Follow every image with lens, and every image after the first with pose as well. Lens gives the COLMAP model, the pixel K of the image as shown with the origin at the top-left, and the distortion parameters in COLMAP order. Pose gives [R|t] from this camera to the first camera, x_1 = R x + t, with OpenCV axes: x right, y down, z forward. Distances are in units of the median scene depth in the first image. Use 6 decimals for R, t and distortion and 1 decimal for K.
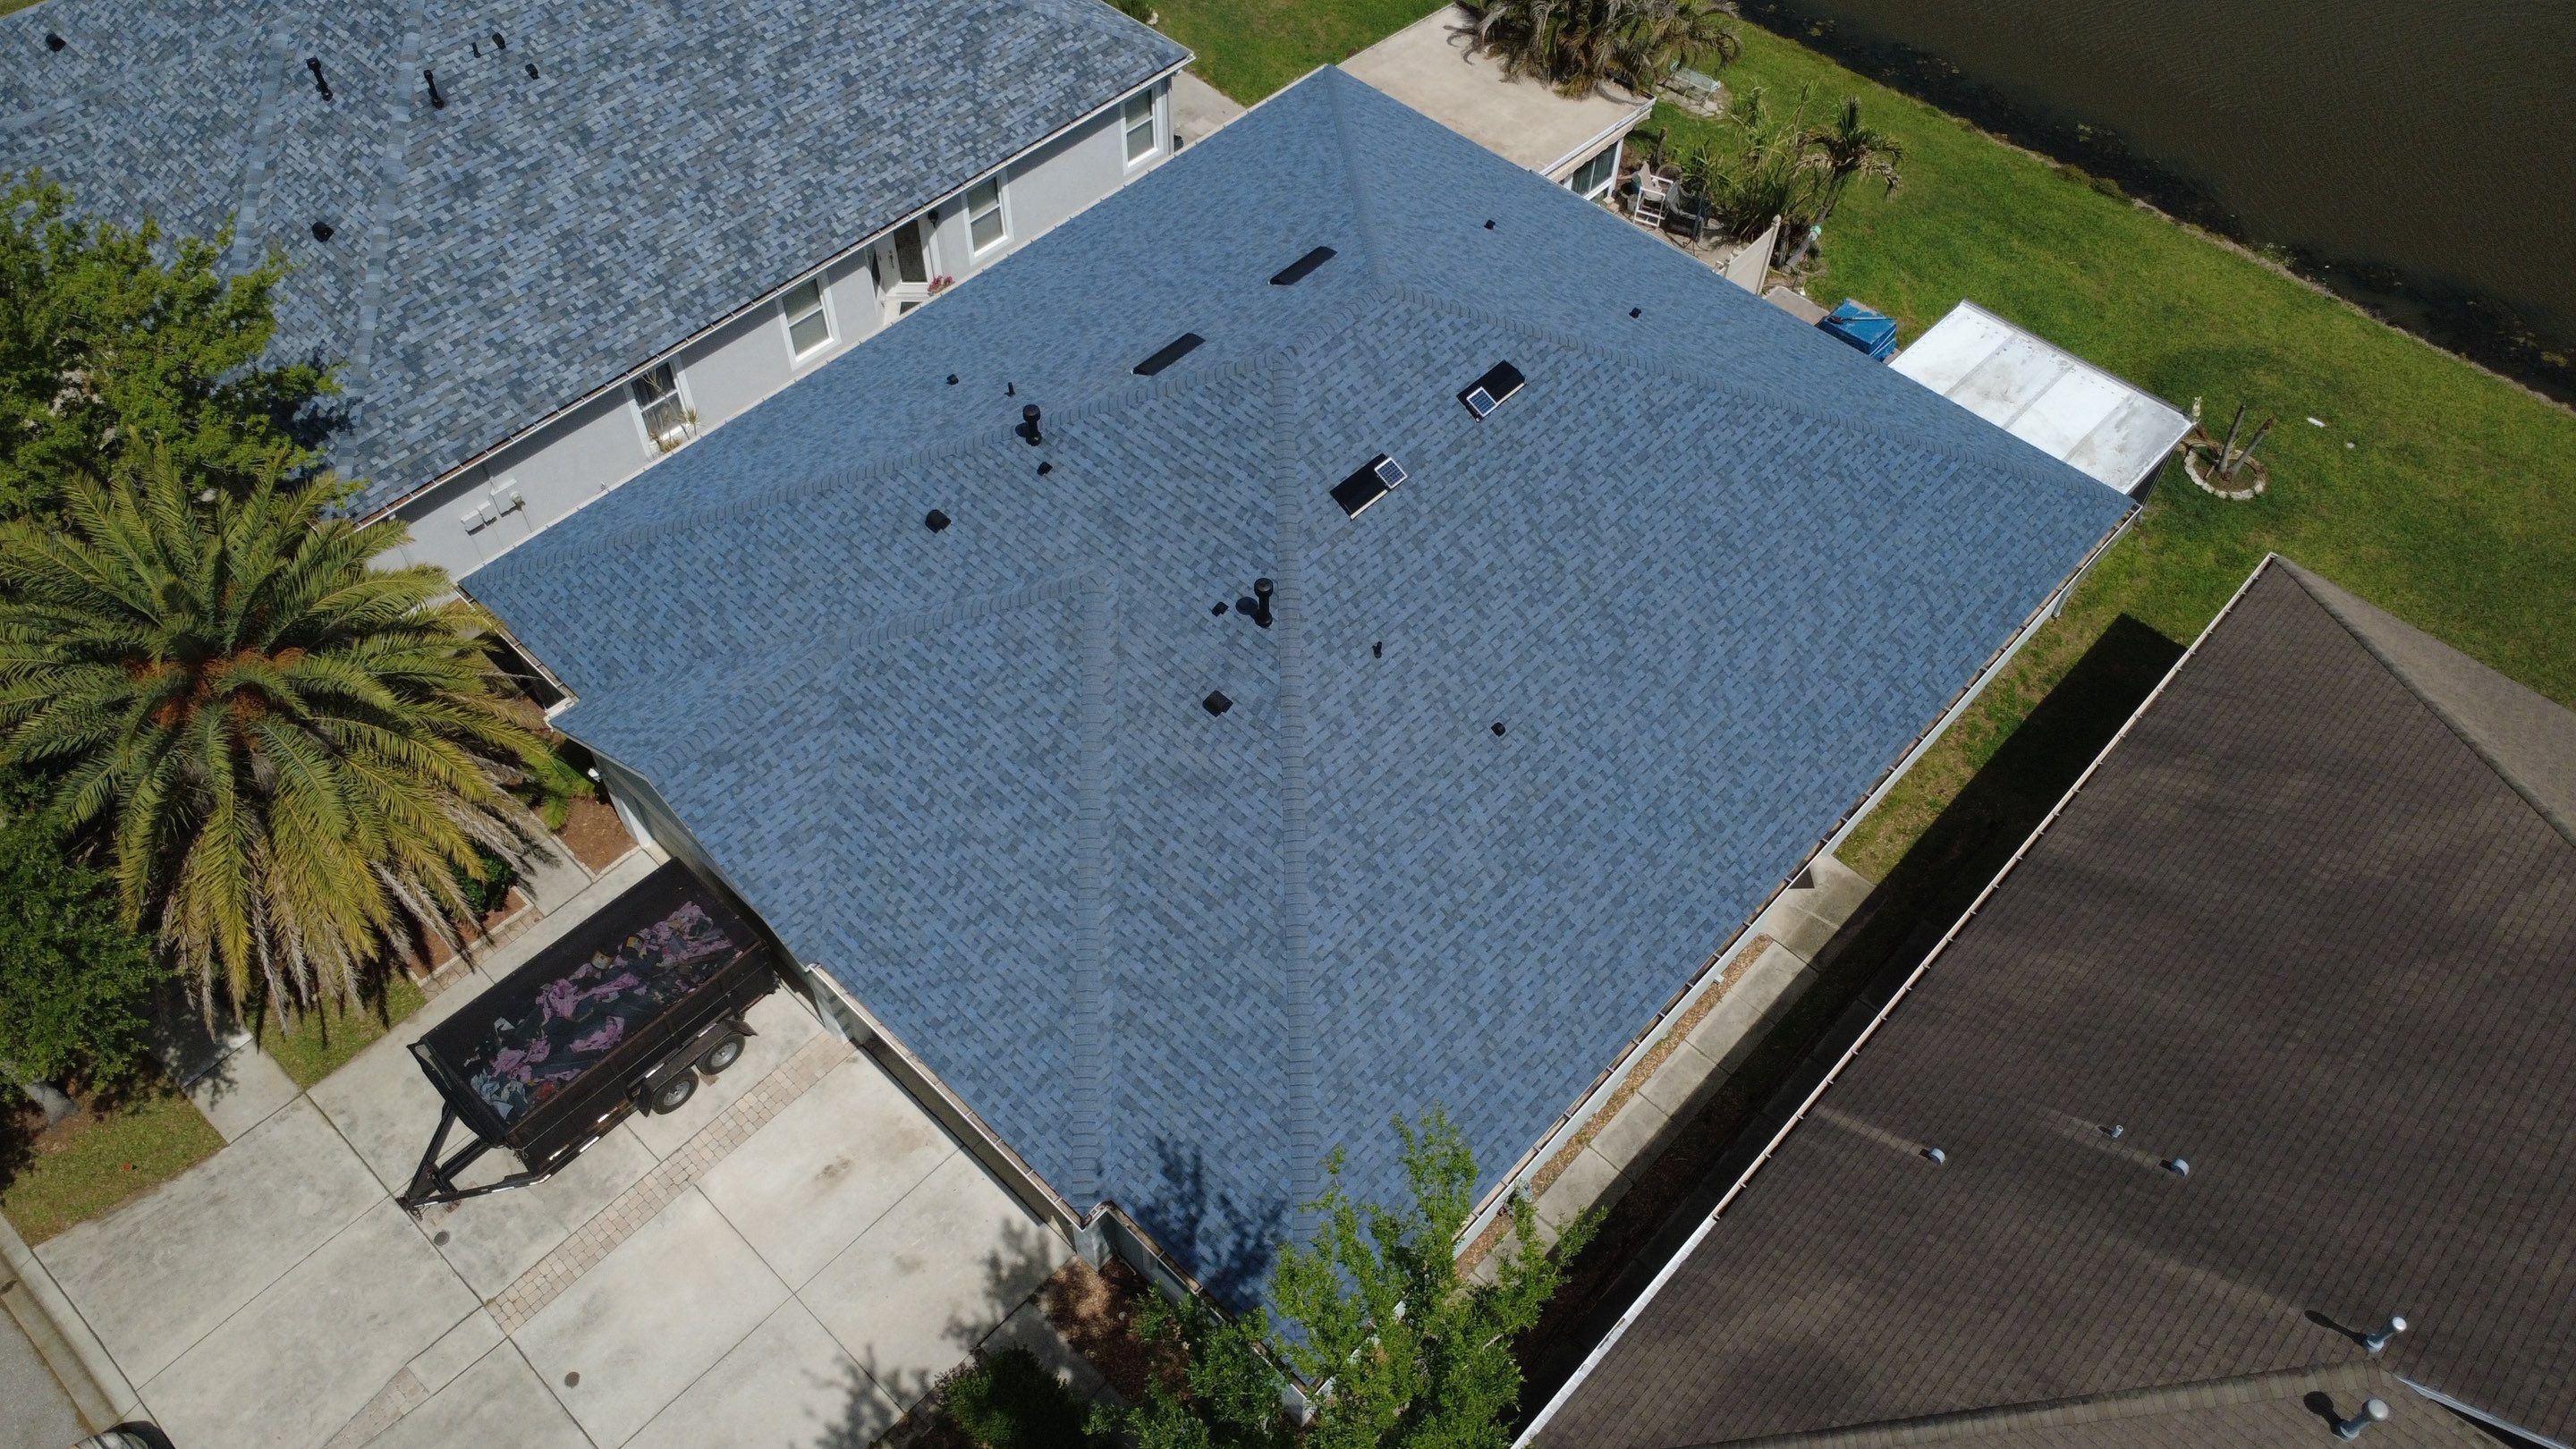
lens RADIAL K [[1875.5, 0, 1284.7], [0, 1875.5, 721.1], [0, 0, 1]] dist [-0.003996, 0.005430]
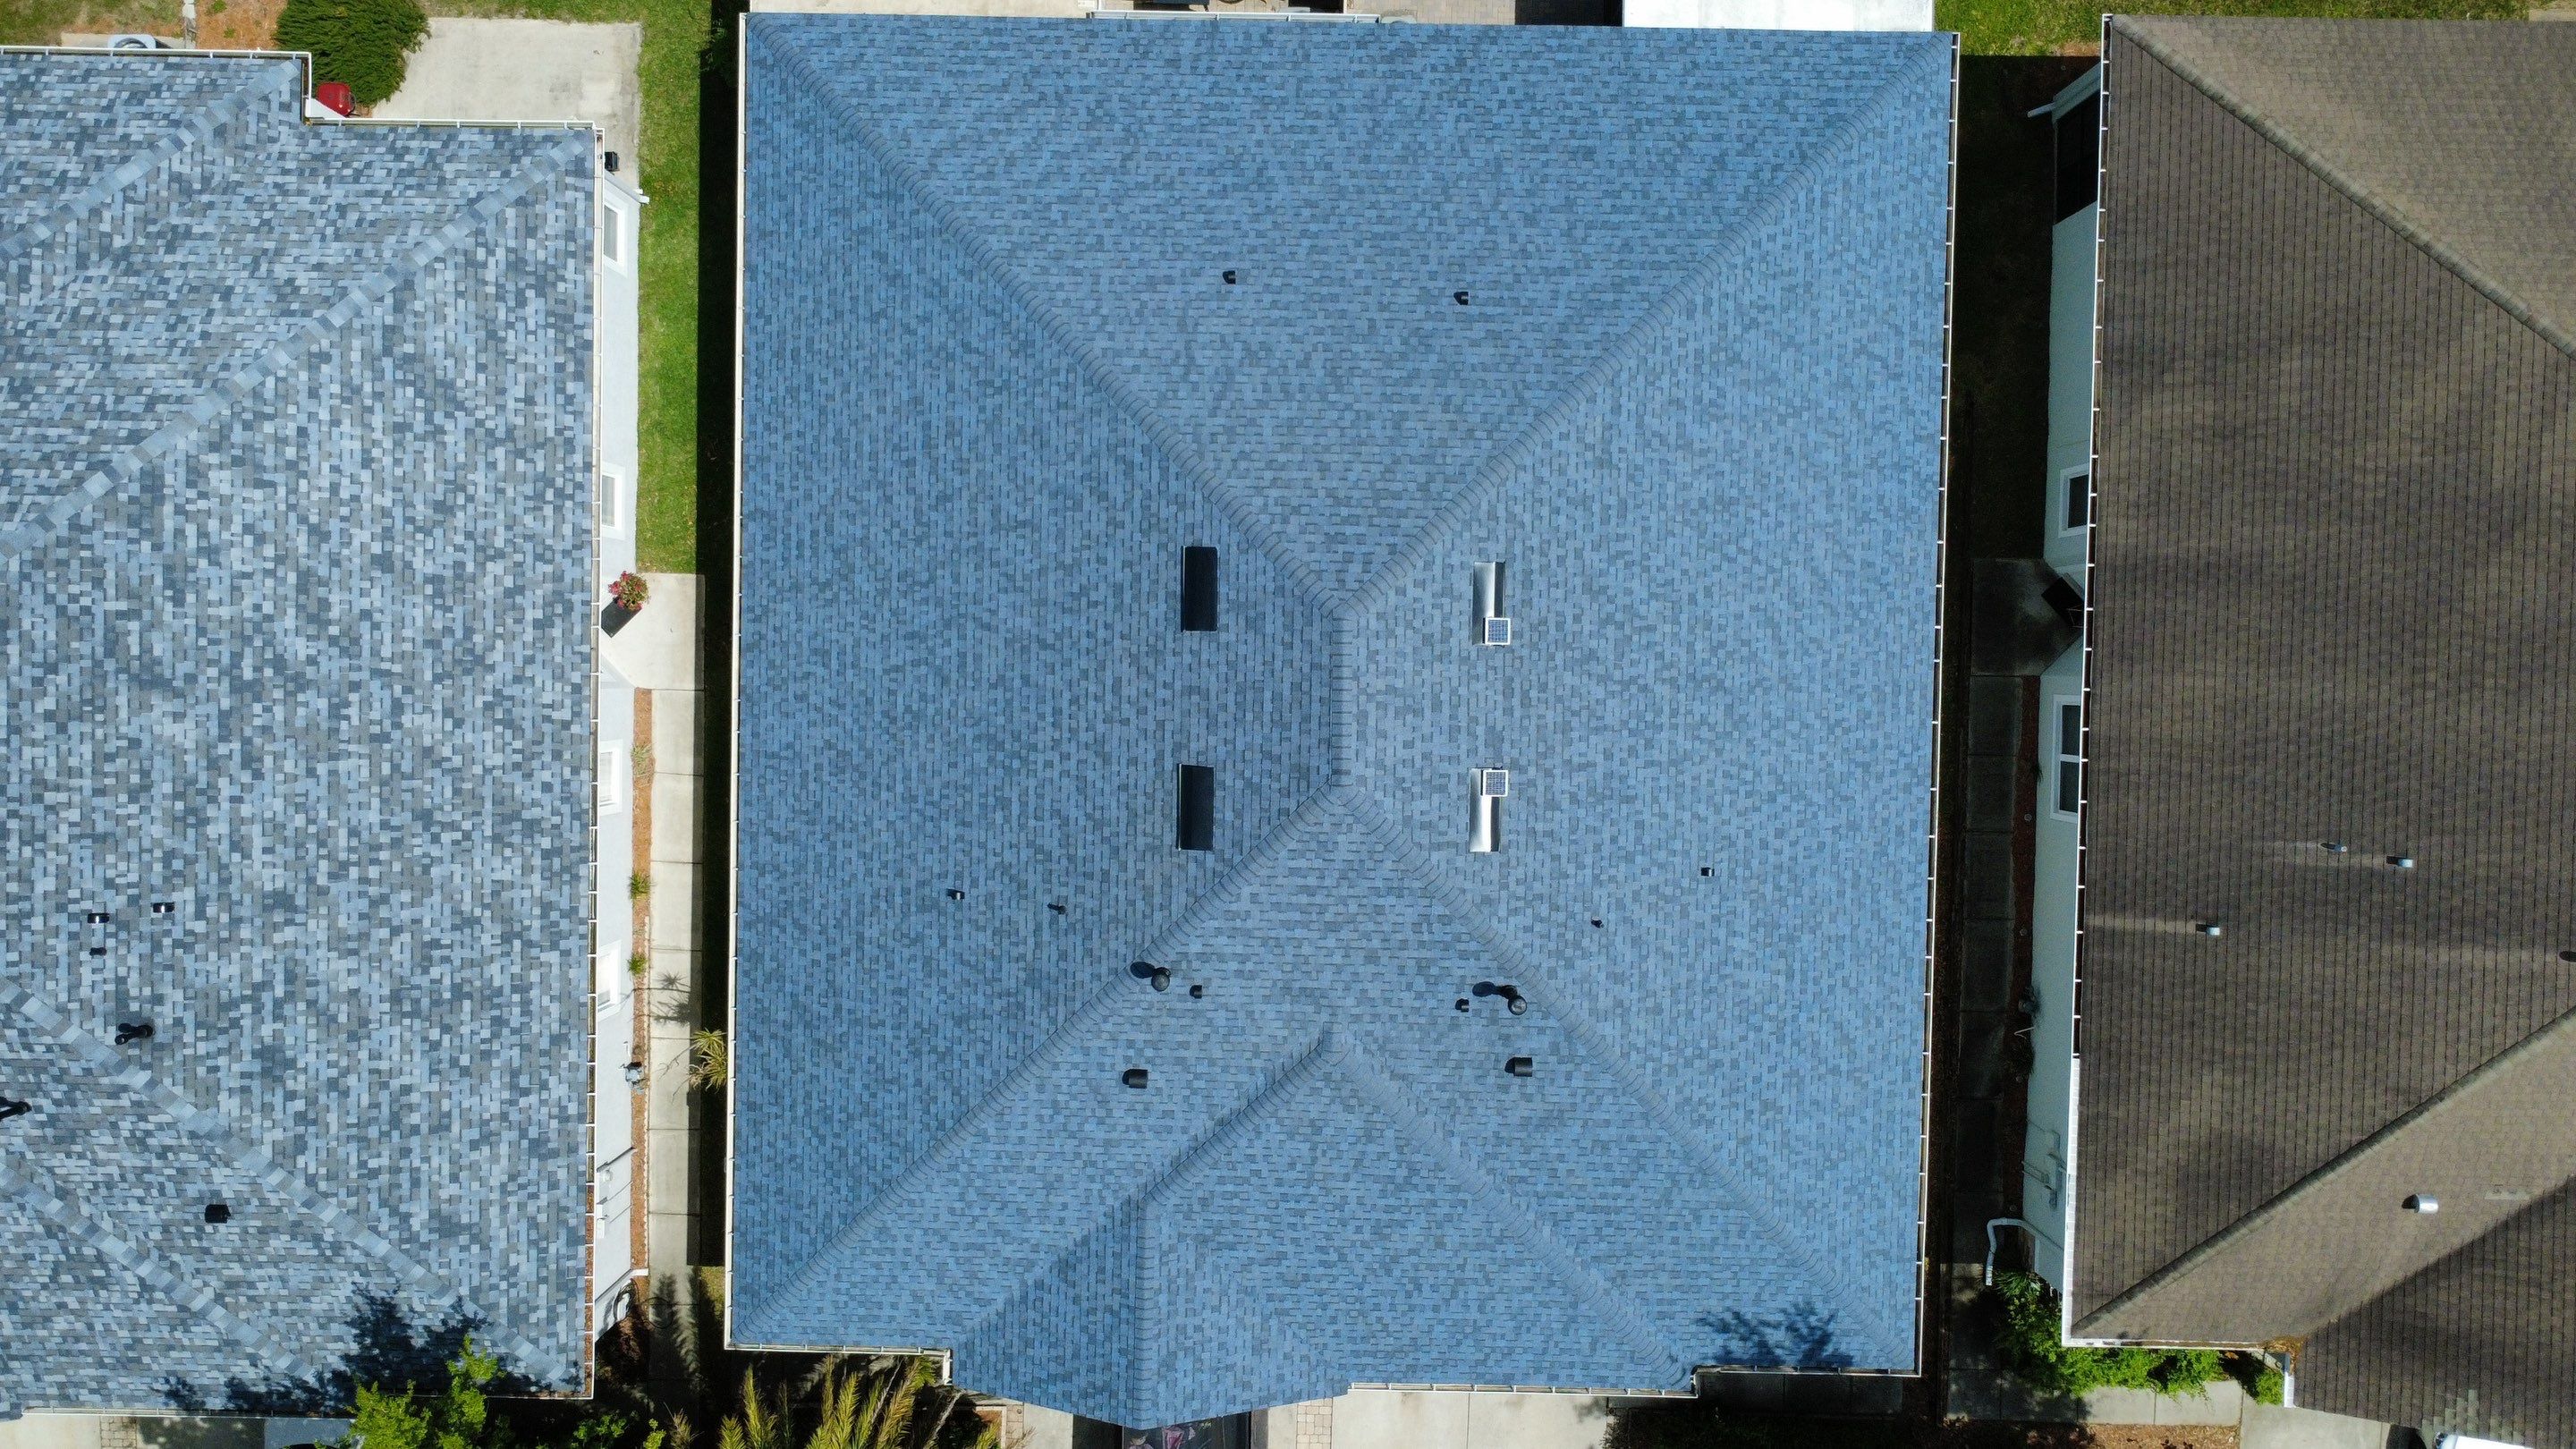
lens RADIAL K [[1875.5, 0, 1284.7], [0, 1875.5, 721.1], [0, 0, 1]] dist [-0.003996, 0.005430]
pose [[0.741411, -0.669499, -0.045605, 0.033632], [0.539949, 0.554831, 0.632943, -0.651873], [-0.398452, -0.493896, 0.772854, 0.256748]]
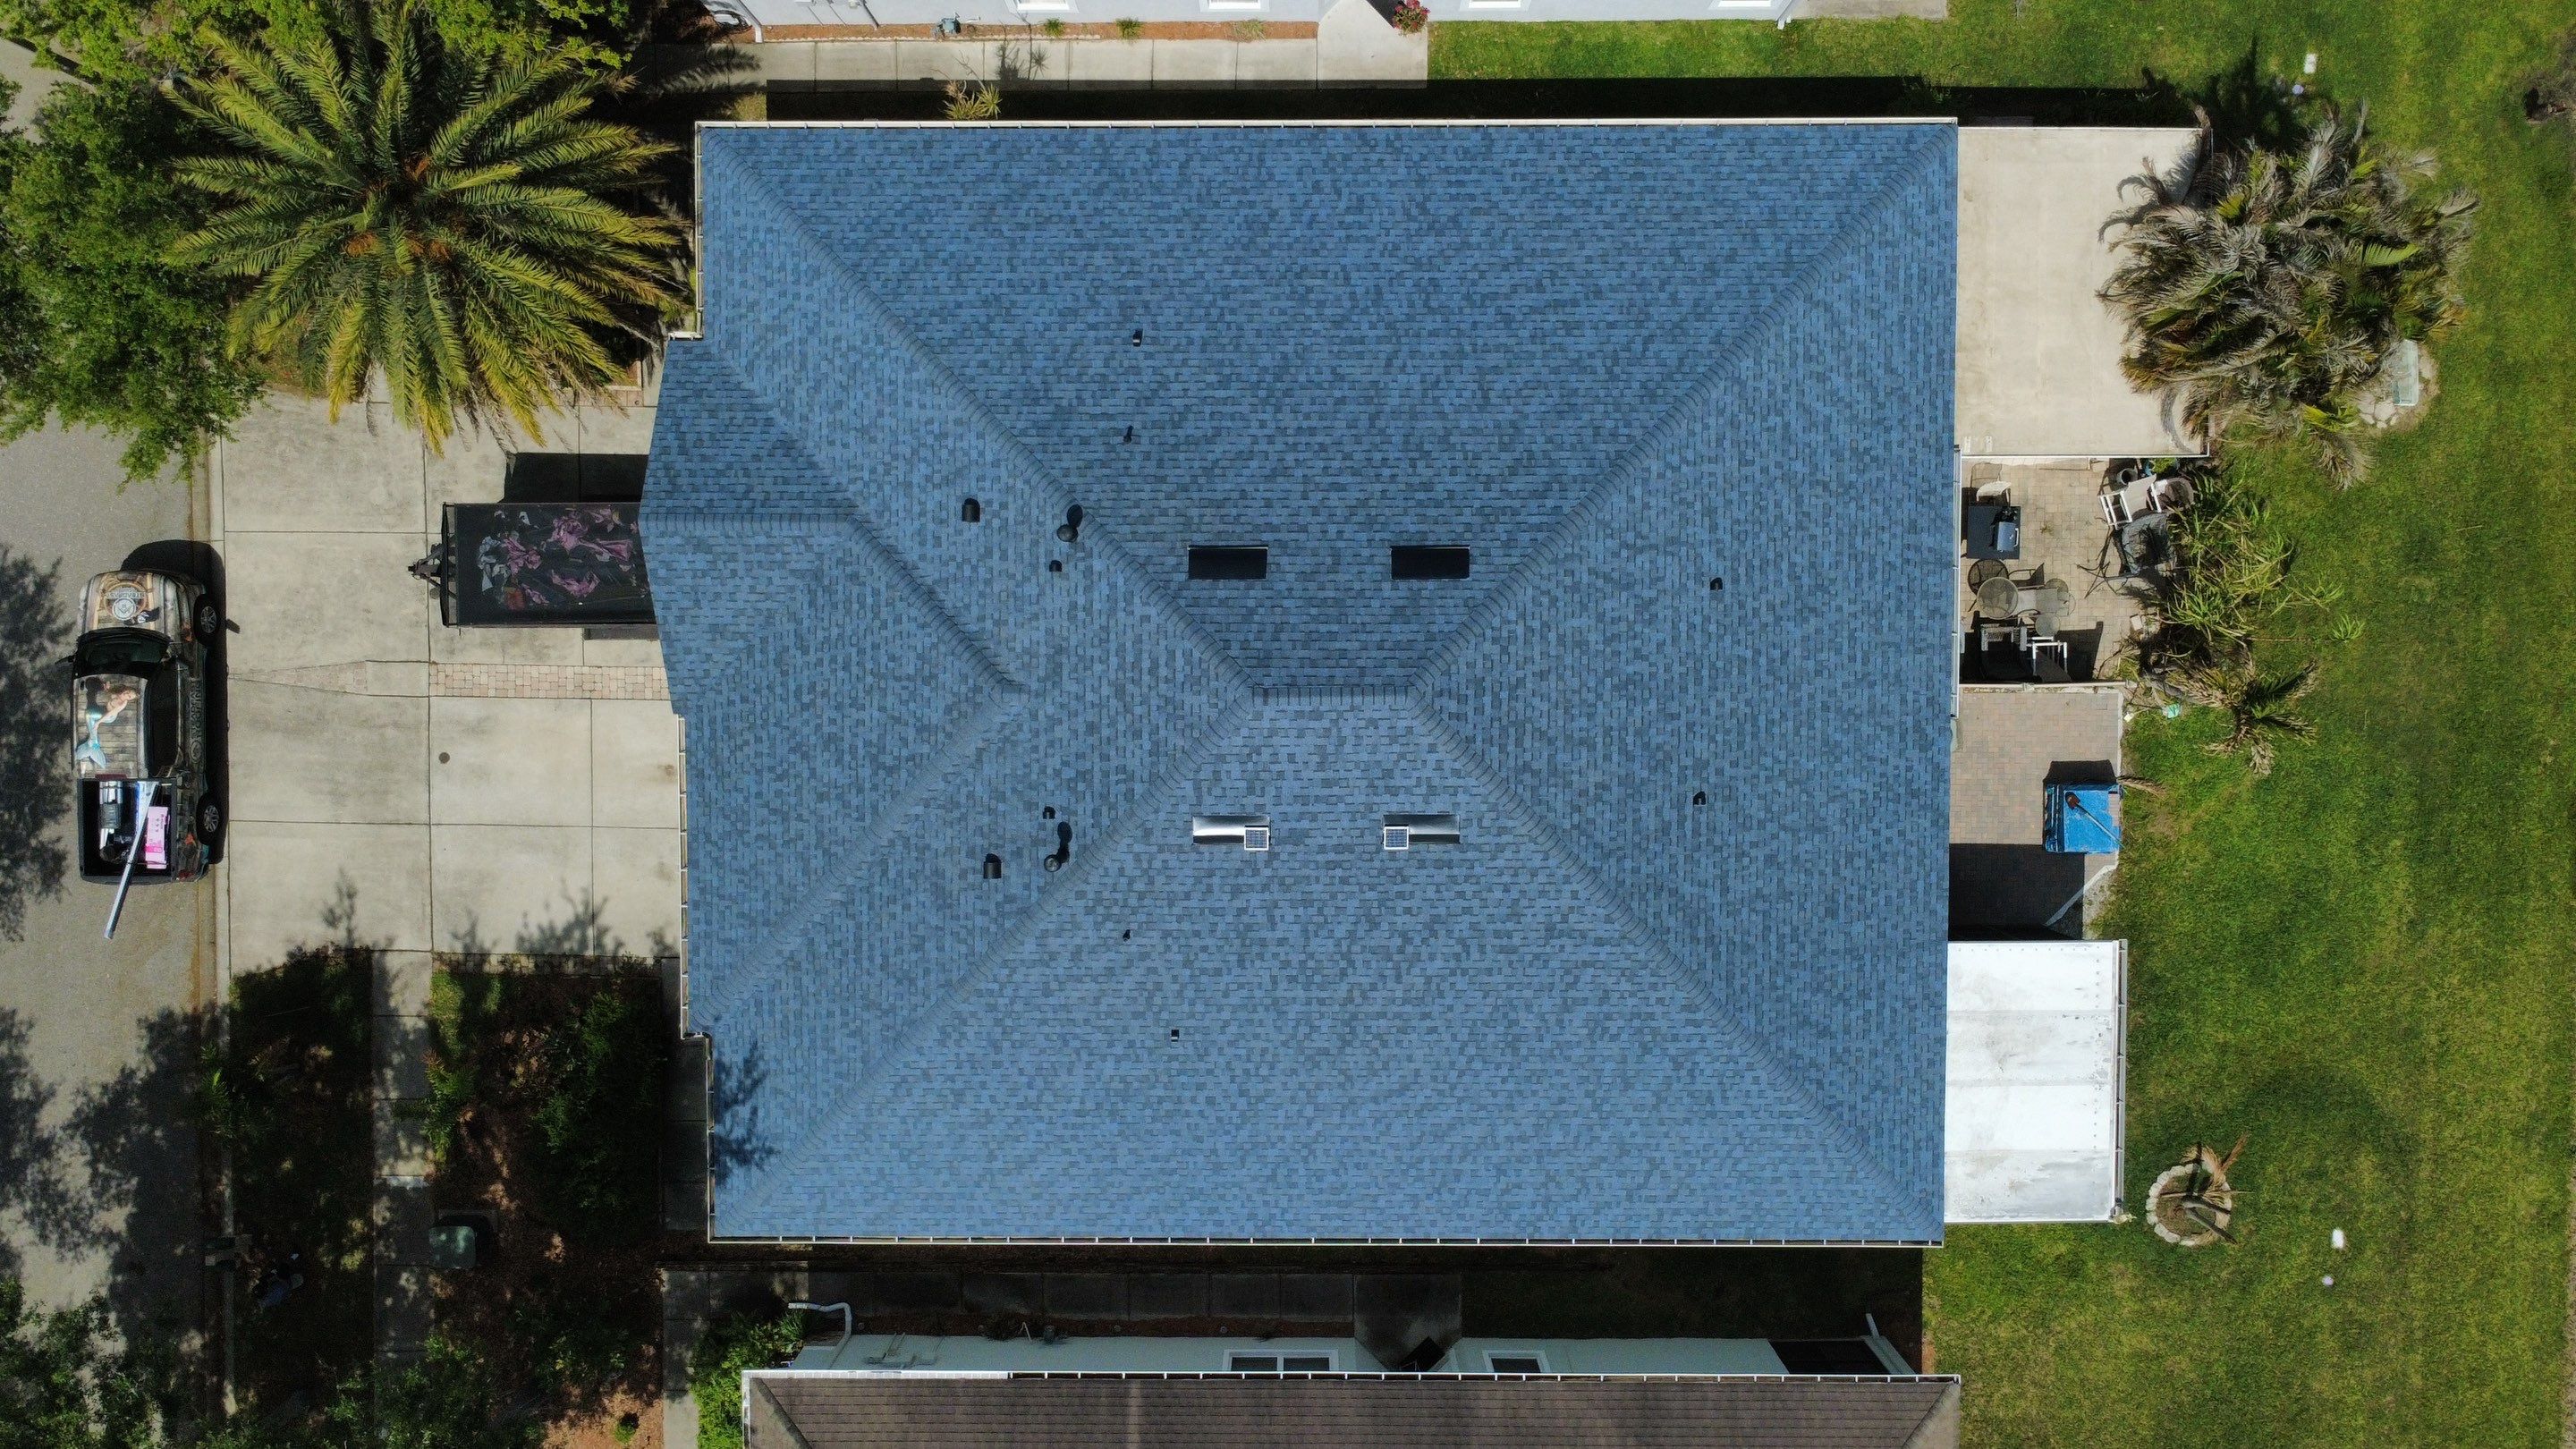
lens RADIAL K [[1875.5, 0, 1284.7], [0, 1875.5, 721.1], [0, 0, 1]] dist [-0.003996, 0.005430]
pose [[0.684771, 0.728759, -0.000060, 0.016064], [-0.554778, 0.521344, 0.648400, -0.681066], [0.472558, -0.443972, 0.761300, 0.196699]]
